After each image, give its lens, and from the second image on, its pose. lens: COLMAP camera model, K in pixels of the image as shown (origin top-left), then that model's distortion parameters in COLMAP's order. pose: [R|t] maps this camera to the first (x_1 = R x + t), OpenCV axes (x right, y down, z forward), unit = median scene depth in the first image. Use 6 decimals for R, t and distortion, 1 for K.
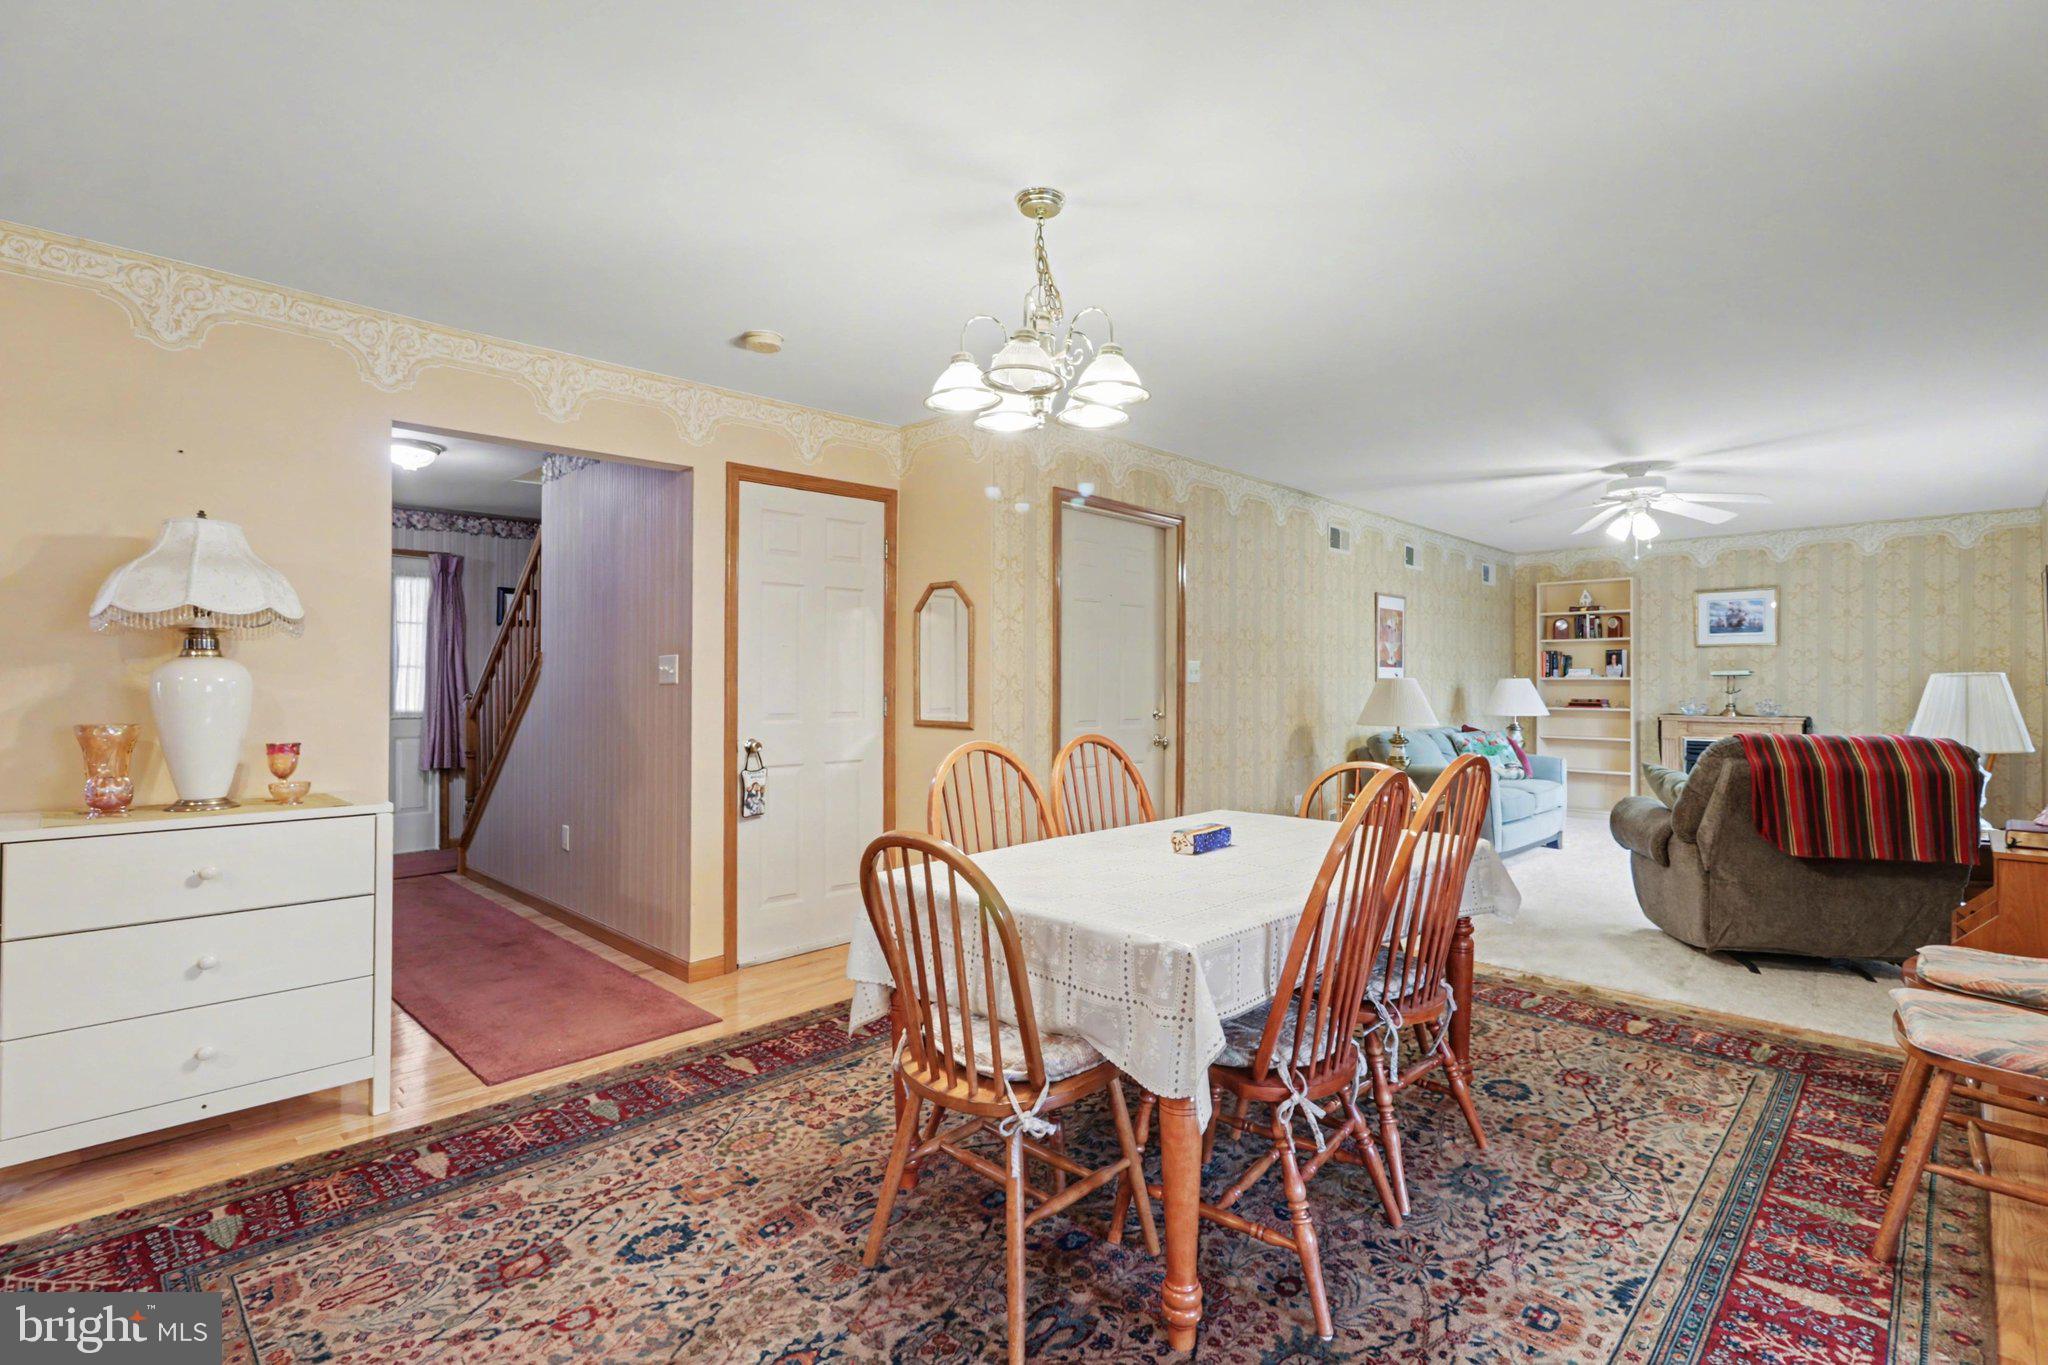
lens RADIAL K [[956.9, 0, 1039.5], [0, 956.9, 677.9], [0, 0, 1]] dist [-0.000773, 0.002826]
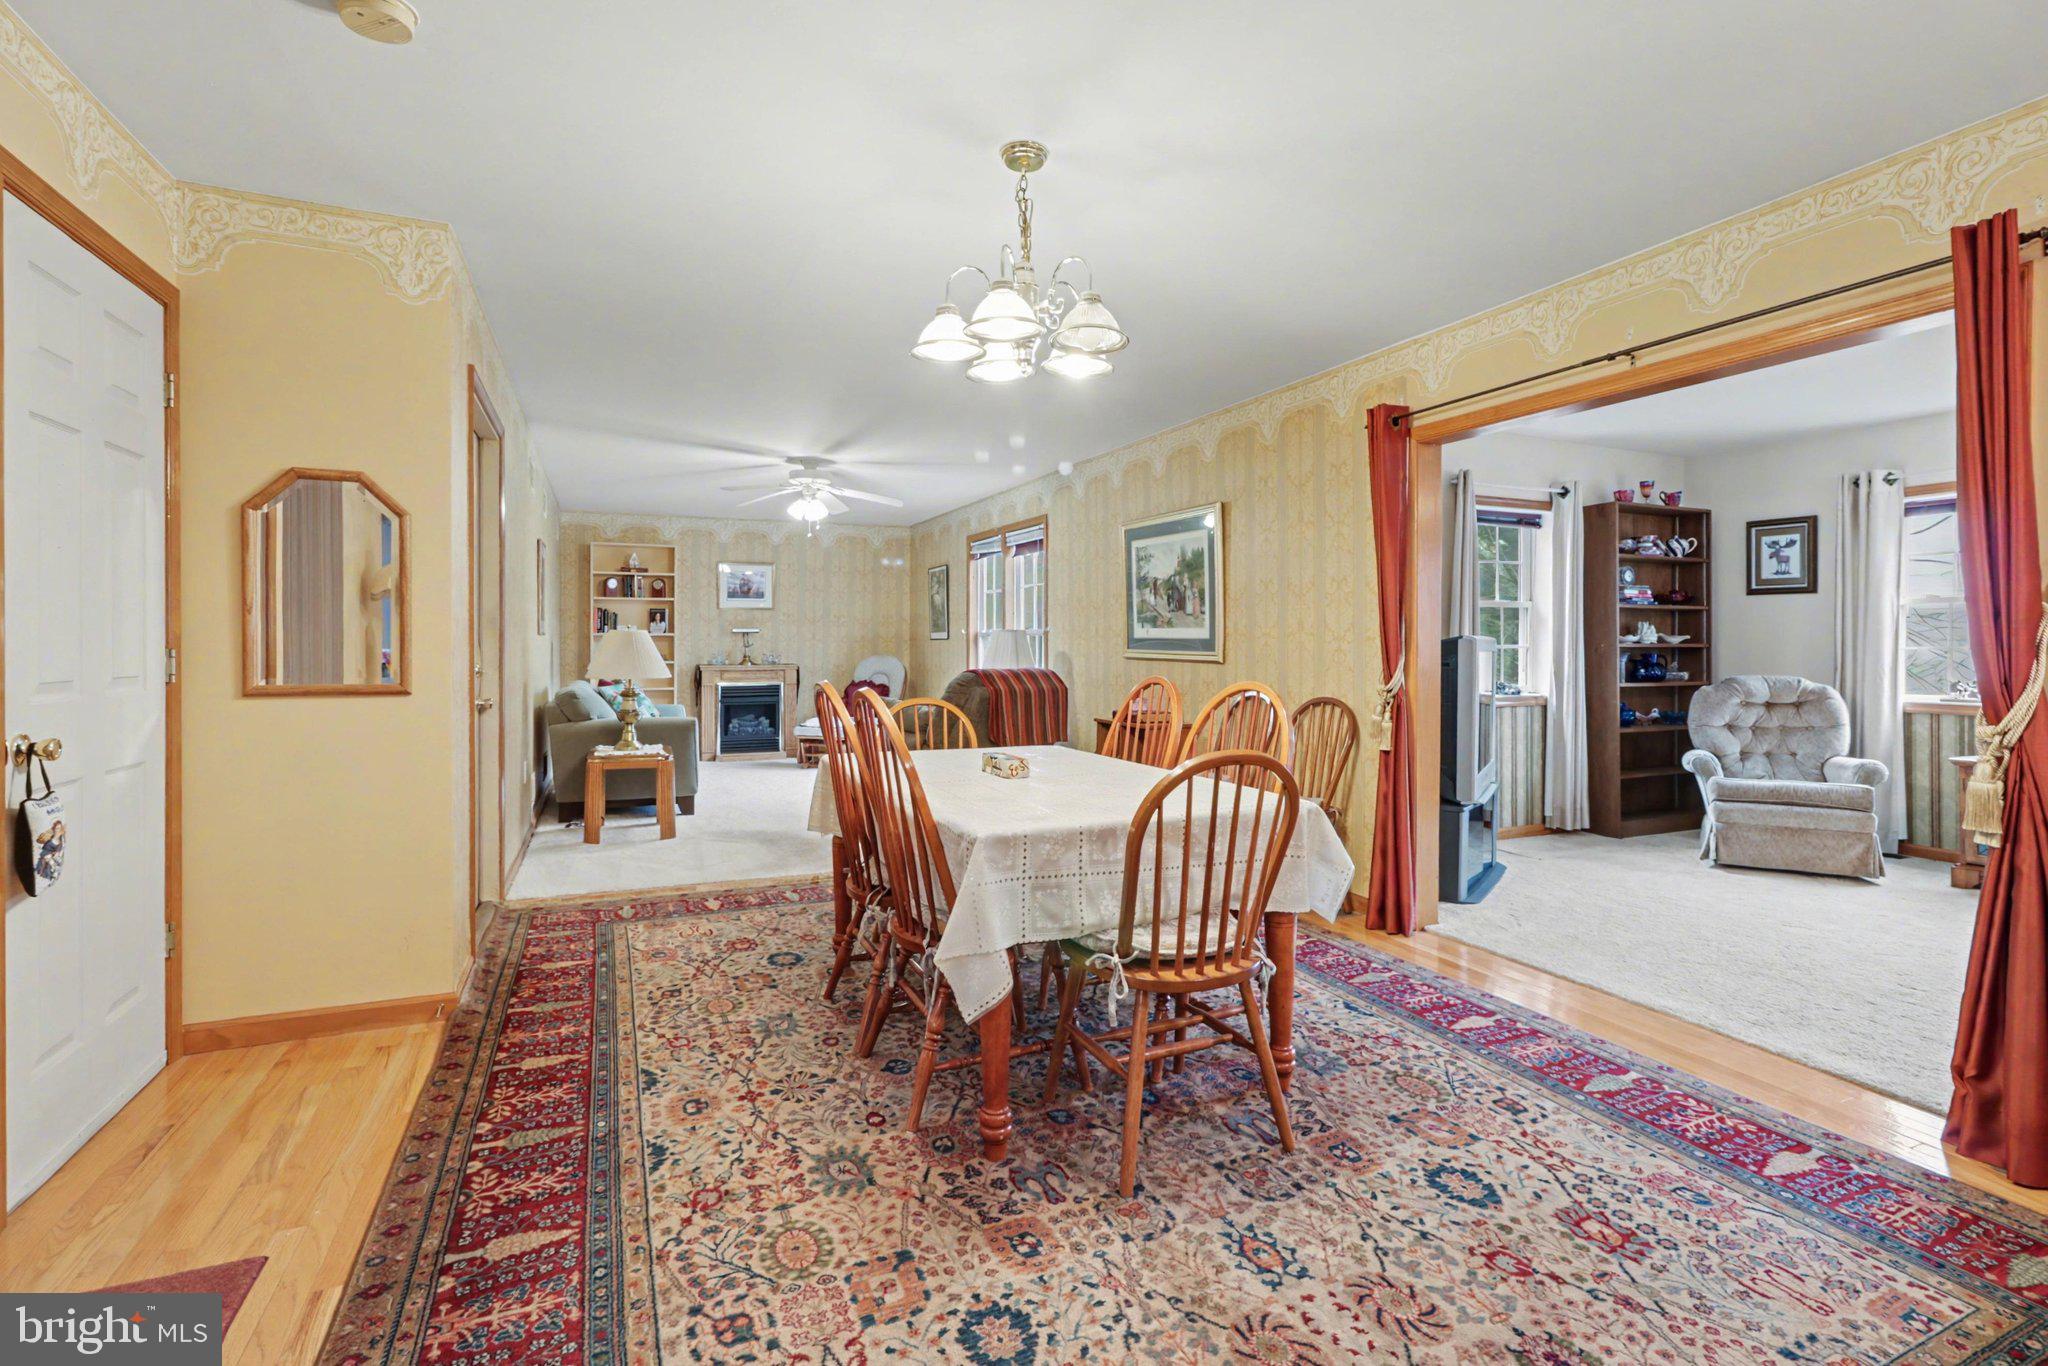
lens RADIAL K [[956.9, 0, 1036.6], [0, 956.9, 648.4], [0, 0, 1]] dist [-0.000773, 0.002826]
pose [[0.375384, -0.006625, 0.926846, -0.339836], [-0.002009, 0.999966, 0.007962, 0.008992], [-0.926867, -0.004850, 0.375358, 0.211859]]
